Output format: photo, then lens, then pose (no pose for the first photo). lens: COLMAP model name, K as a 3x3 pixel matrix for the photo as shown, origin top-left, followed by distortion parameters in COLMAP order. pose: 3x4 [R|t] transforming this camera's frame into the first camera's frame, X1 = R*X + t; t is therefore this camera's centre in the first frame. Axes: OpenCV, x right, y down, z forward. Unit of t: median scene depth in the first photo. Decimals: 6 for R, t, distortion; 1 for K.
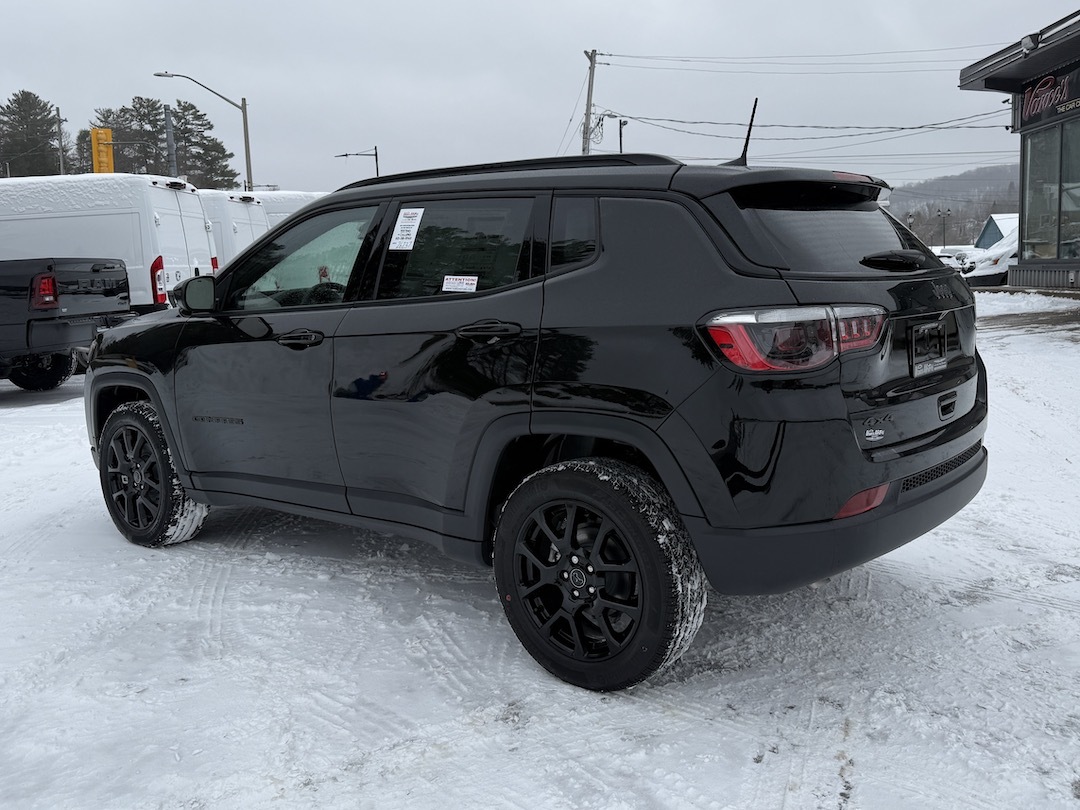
lens RADIAL K [[960.0, 0, 566.4], [0, 960.0, 384.8], [0, 0, 1]] dist [0.030091, -0.004355]
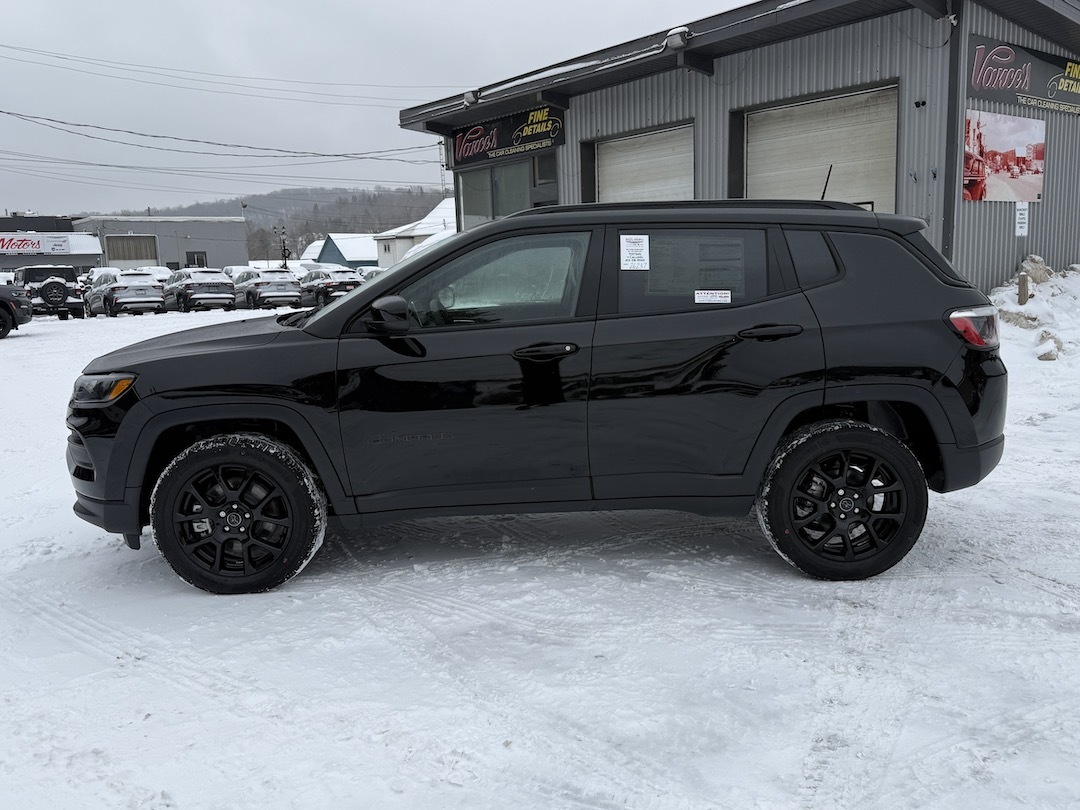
lens RADIAL K [[898.3, 0, 540.0], [0, 898.3, 405.0], [0, 0, 1]] dist [0.120107, -0.224698]
pose [[0.782460, -0.092891, 0.615734, -0.925398], [0.083065, 0.995544, 0.044633, -0.031930], [-0.617136, 0.016222, 0.786689, 0.186951]]
